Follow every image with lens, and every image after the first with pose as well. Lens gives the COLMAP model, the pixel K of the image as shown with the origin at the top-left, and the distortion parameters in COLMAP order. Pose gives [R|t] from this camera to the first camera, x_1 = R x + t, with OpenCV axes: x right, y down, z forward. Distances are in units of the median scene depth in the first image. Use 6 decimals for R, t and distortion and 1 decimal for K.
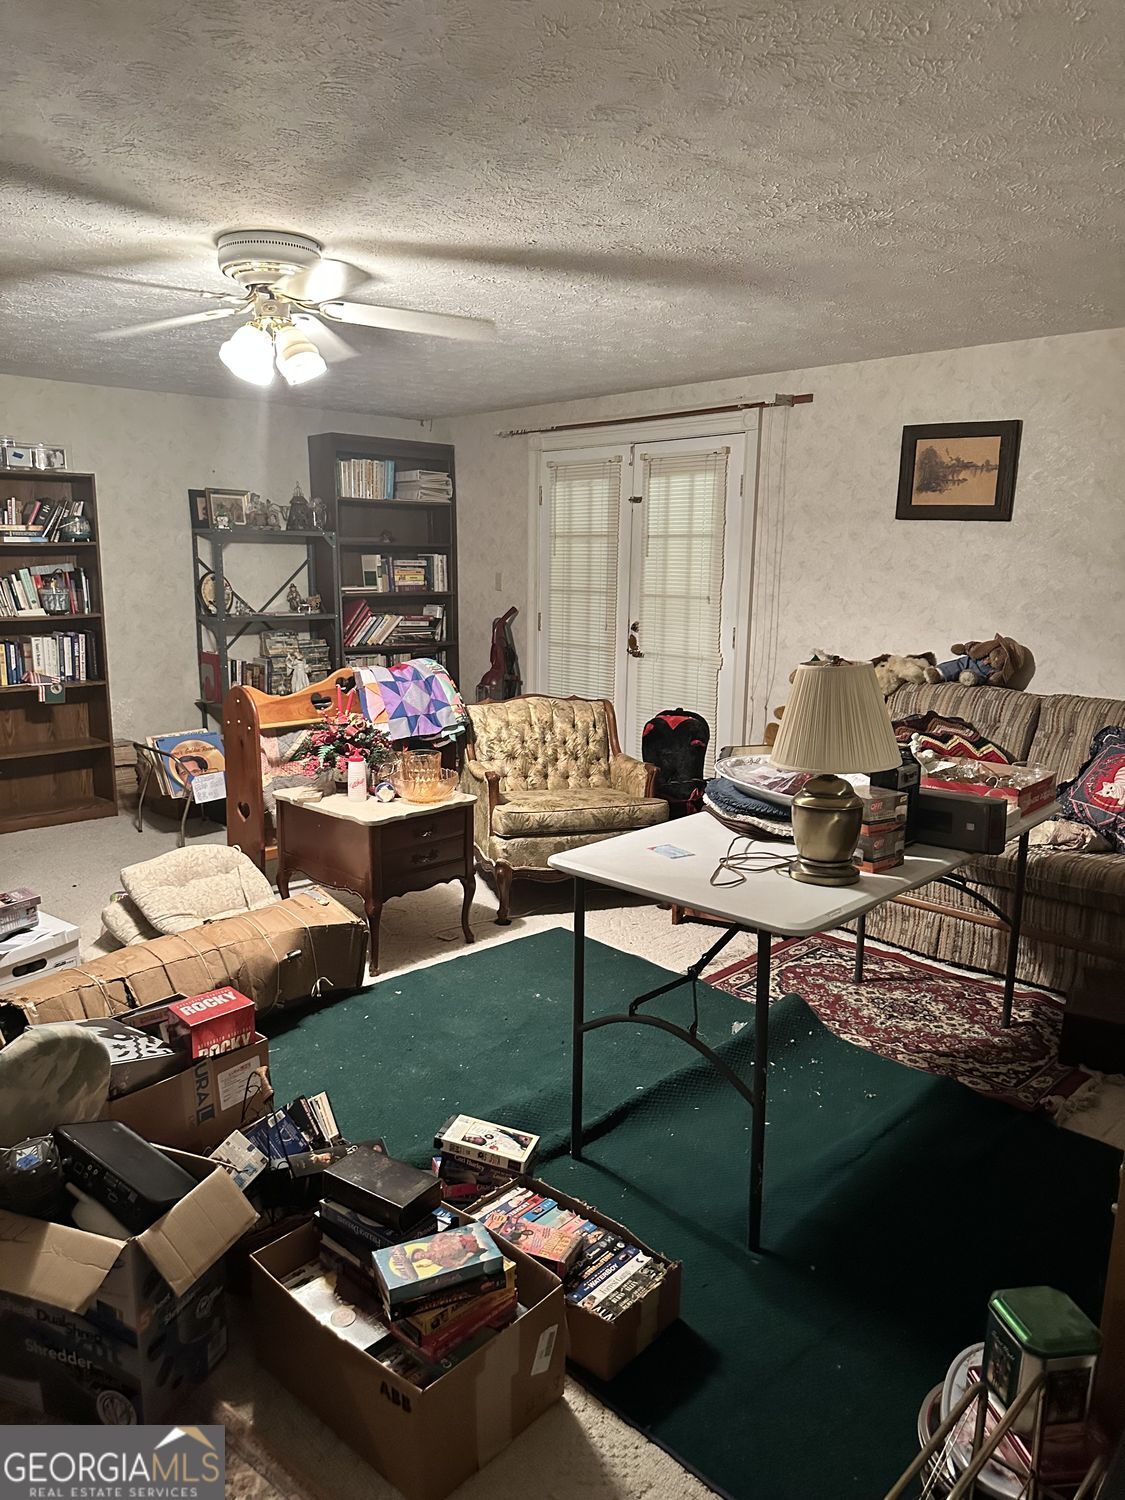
lens RADIAL K [[1067.1, 0, 563.1], [0, 1067.1, 747.1], [0, 0, 1]] dist [0.061196, -0.016626]
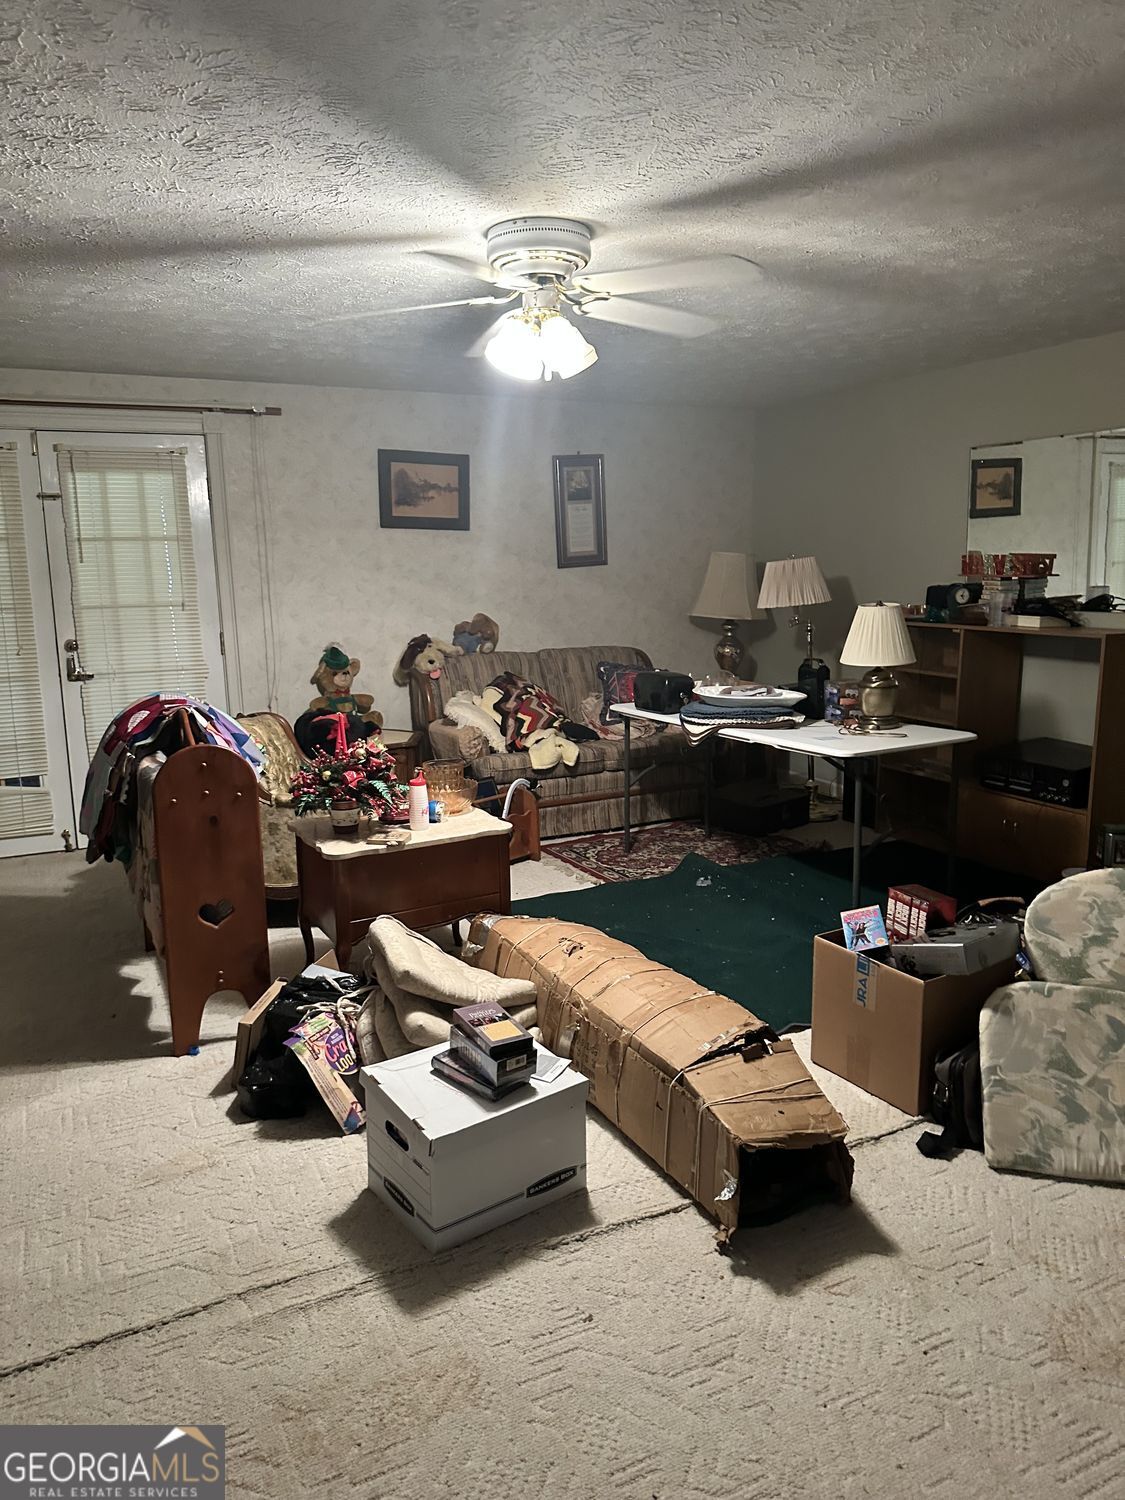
lens RADIAL K [[1067.1, 0, 566.2], [0, 1067.1, 756.4], [0, 0, 1]] dist [0.061196, -0.016626]
pose [[0.305698, -0.193840, 0.932188, -0.796167], [0.188680, 0.971974, 0.140238, -0.091456], [-0.933246, 0.133015, 0.333704, 0.442619]]
